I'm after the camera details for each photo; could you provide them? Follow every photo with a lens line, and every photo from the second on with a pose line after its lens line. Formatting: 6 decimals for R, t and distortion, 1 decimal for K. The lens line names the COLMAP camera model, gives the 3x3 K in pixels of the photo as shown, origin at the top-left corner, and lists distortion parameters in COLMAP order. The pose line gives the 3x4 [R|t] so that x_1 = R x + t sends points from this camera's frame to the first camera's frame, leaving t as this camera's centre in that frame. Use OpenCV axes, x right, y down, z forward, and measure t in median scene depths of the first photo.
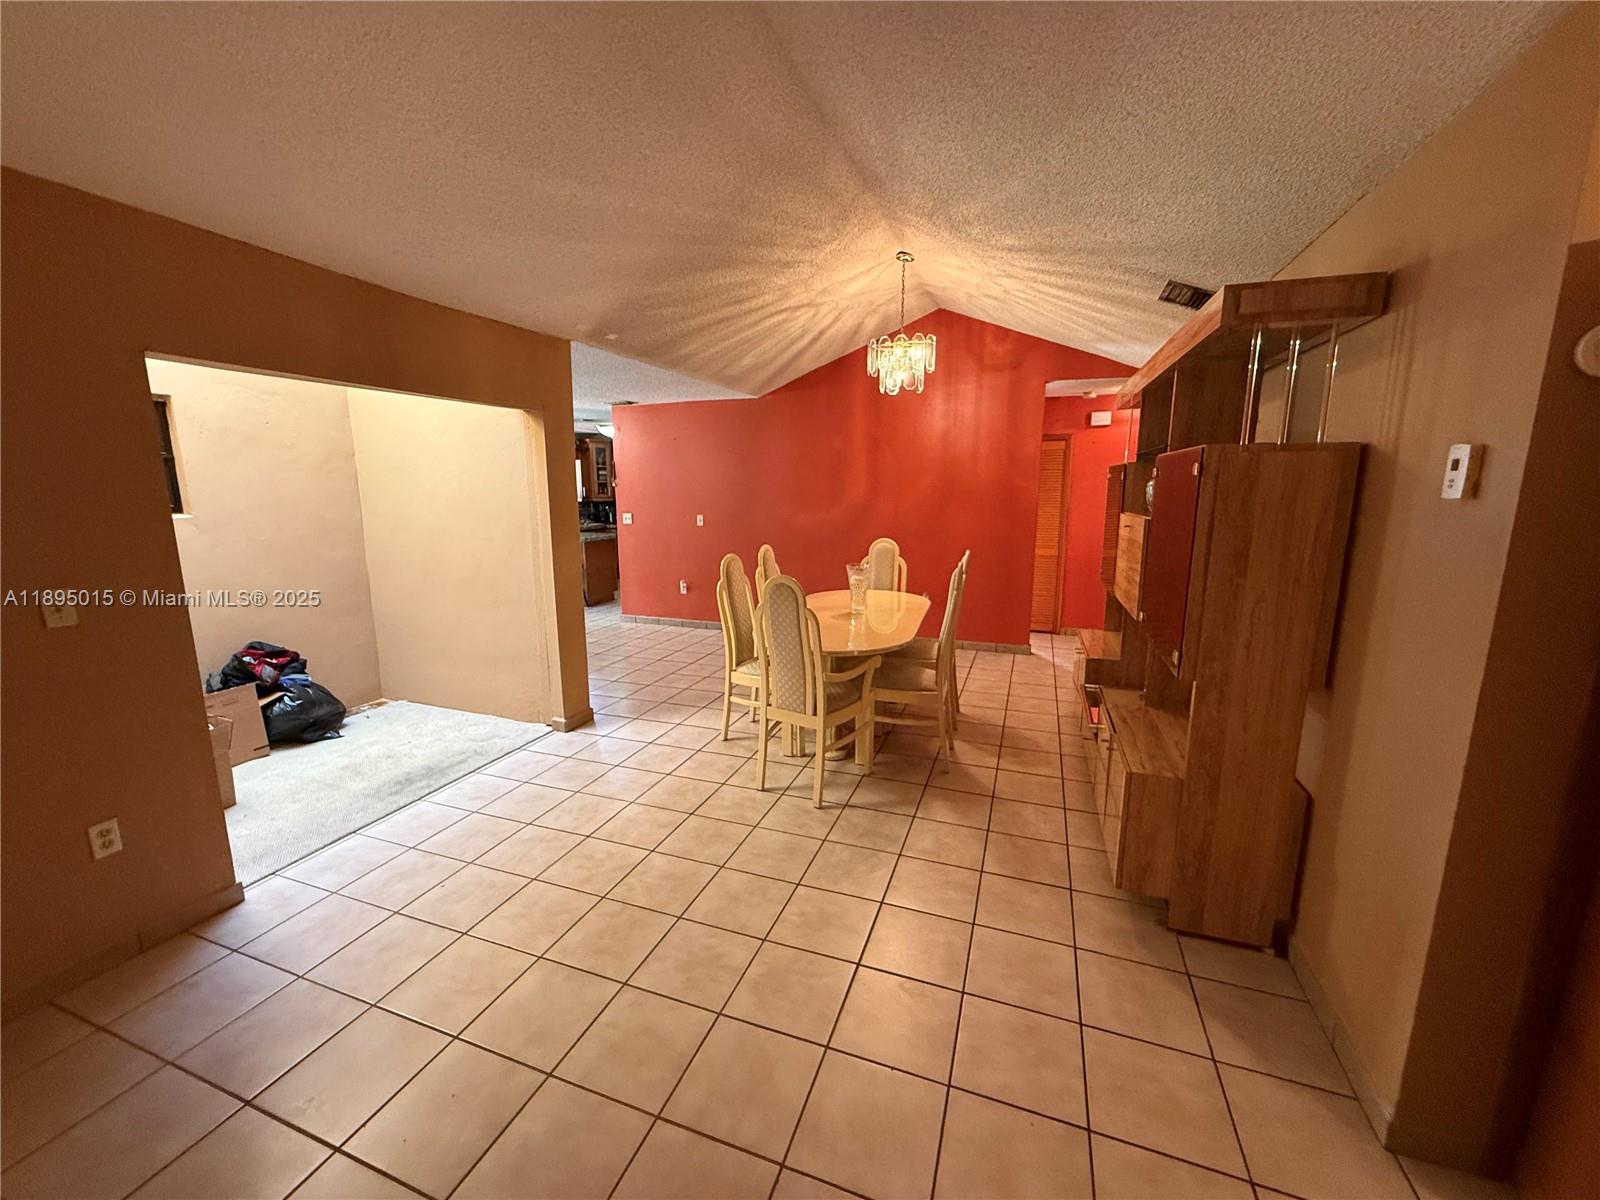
lens RADIAL K [[642.7, 0, 800.0], [0, 642.7, 600.0], [0, 0, 1]] dist [-0.001116, 0.000725]
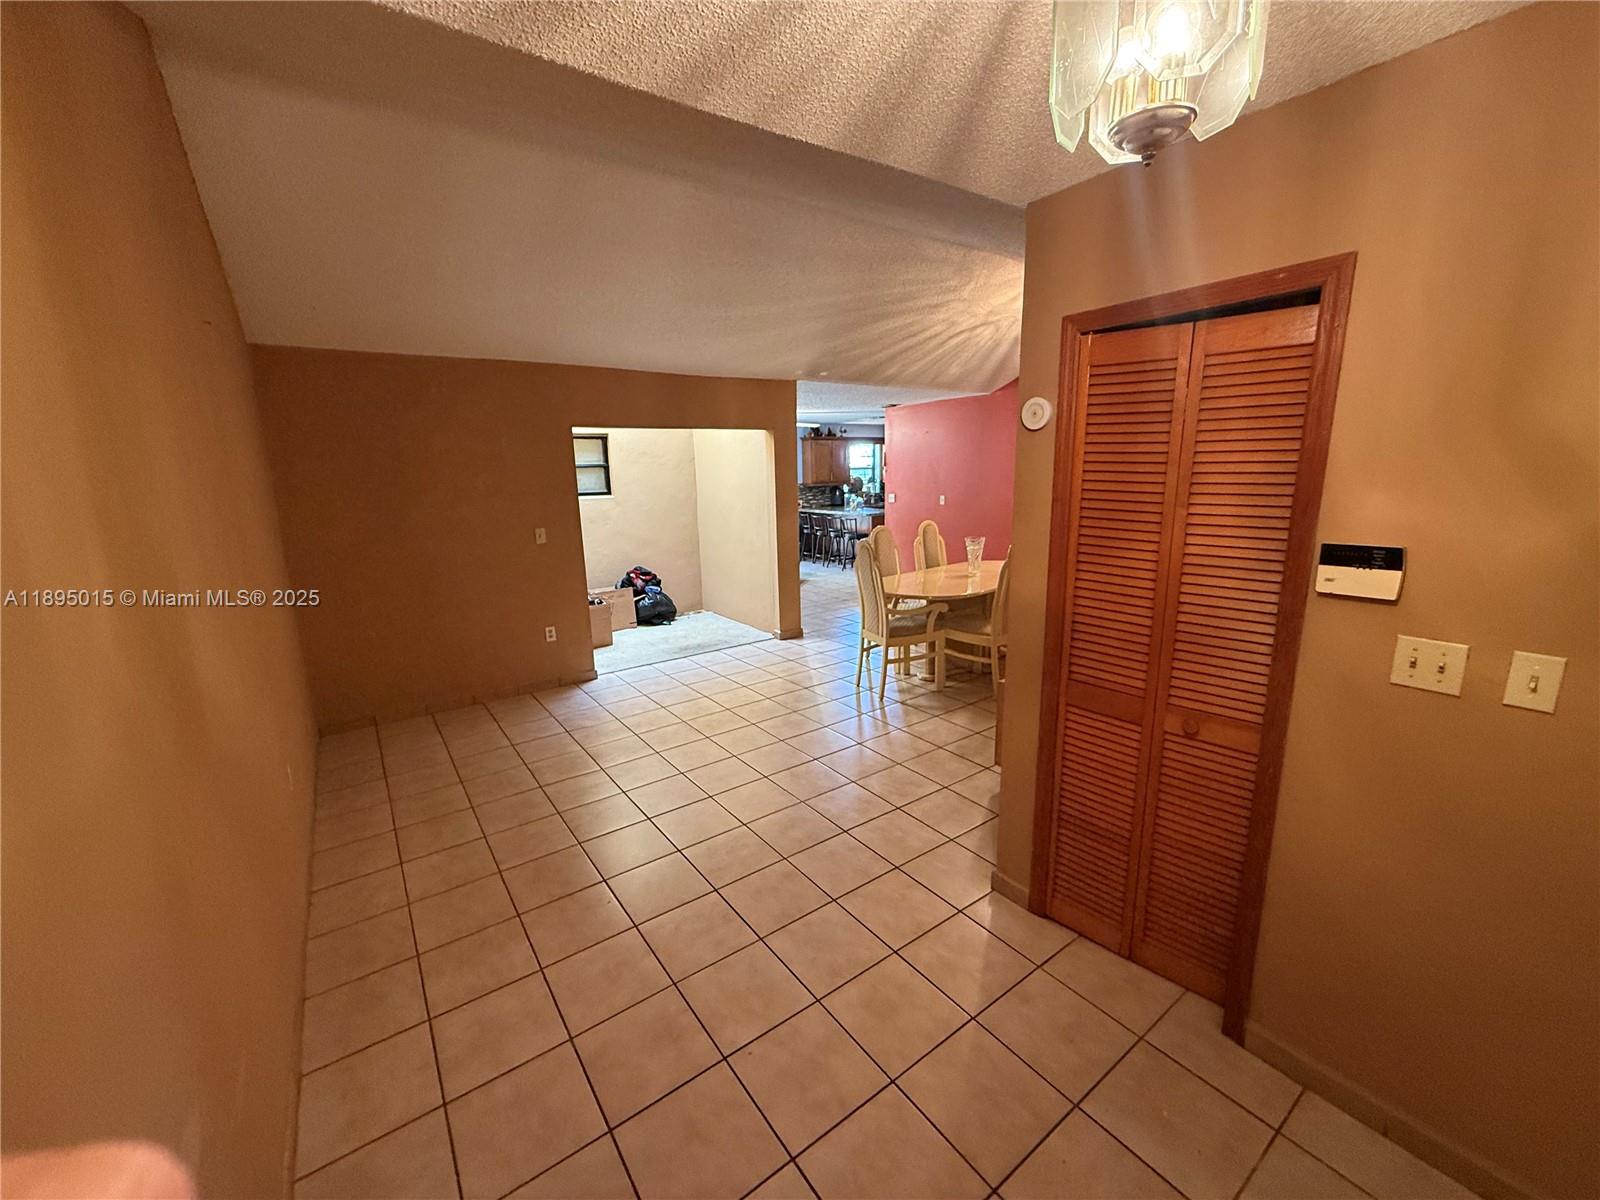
lens RADIAL K [[642.7, 0, 800.0], [0, 642.7, 600.0], [0, 0, 1]] dist [-0.001116, 0.000725]
pose [[0.831901, 0.093343, -0.547017, 0.523902], [-0.073868, 0.995606, 0.057552, 0.021293], [0.549986, -0.007470, 0.835141, -0.256991]]
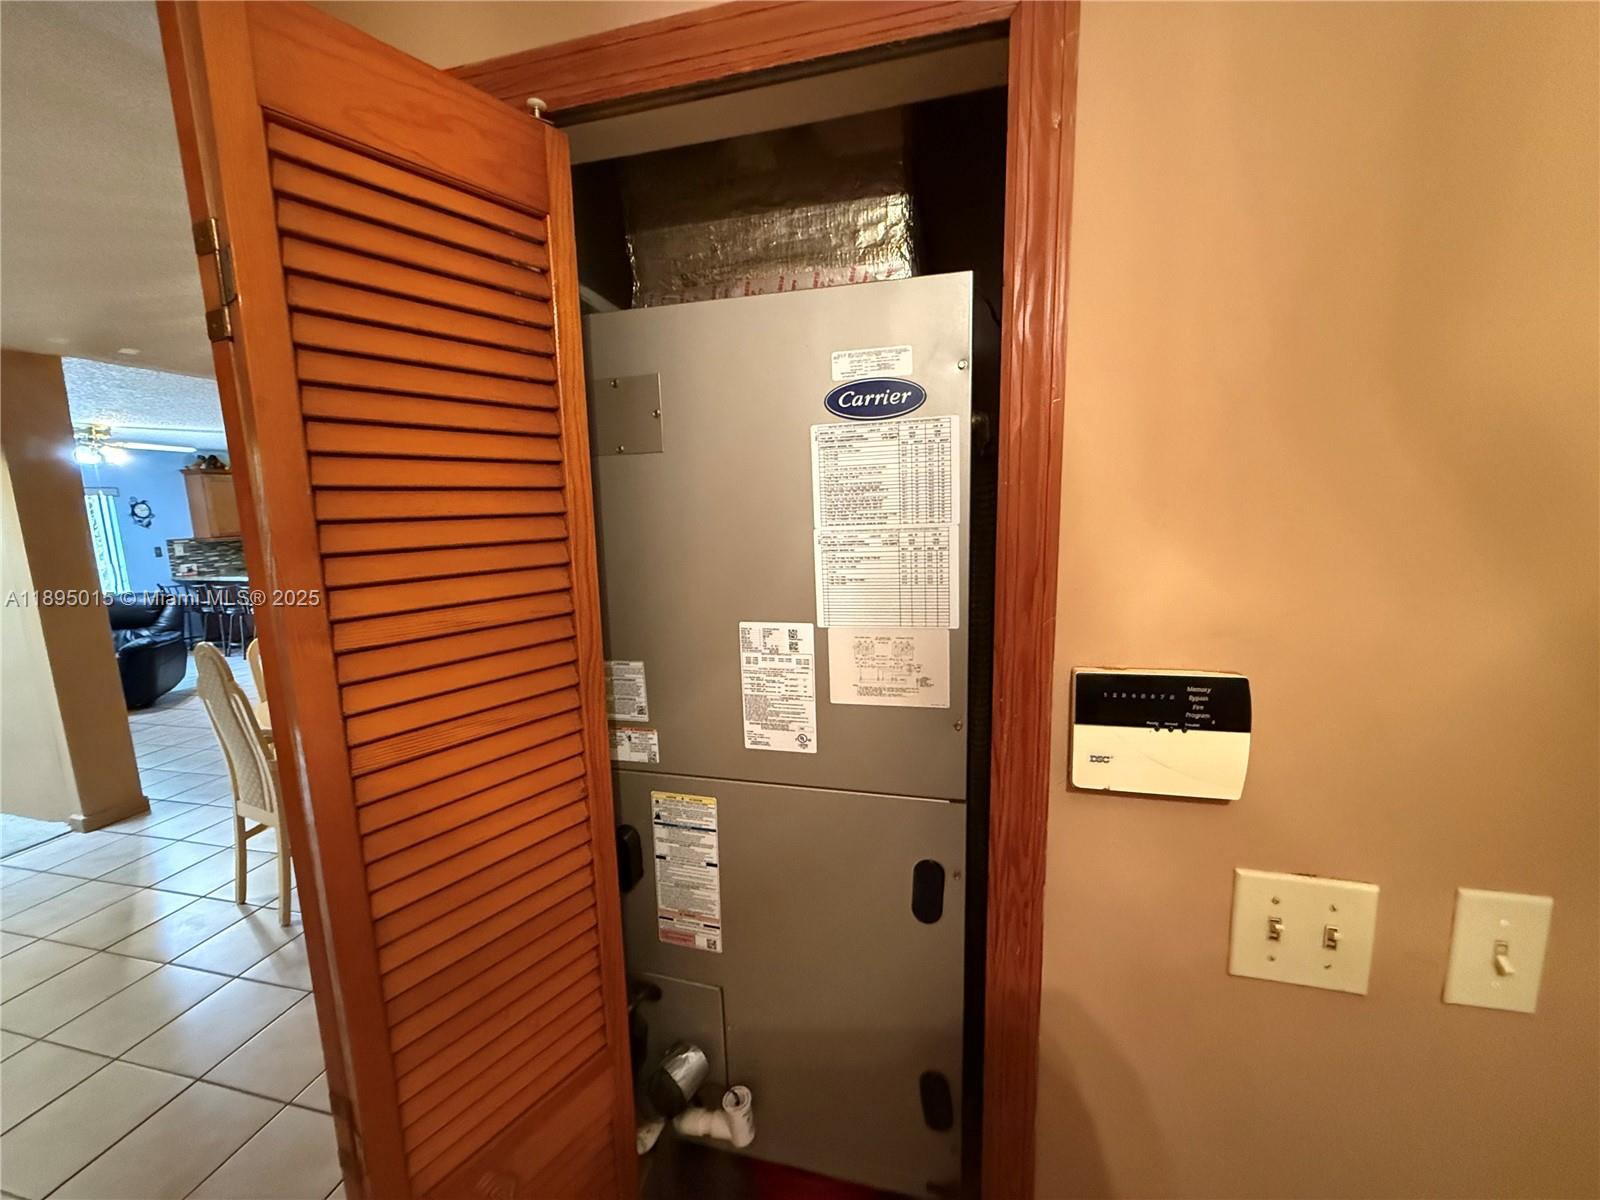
lens RADIAL K [[642.7, 0, 800.0], [0, 642.7, 600.0], [0, 0, 1]] dist [-0.001116, 0.000725]
pose [[0.993620, -0.042961, 0.104273, 0.486891], [0.045310, 0.998767, -0.020264, -0.032363], [-0.103273, 0.024859, 0.994342, 0.094019]]
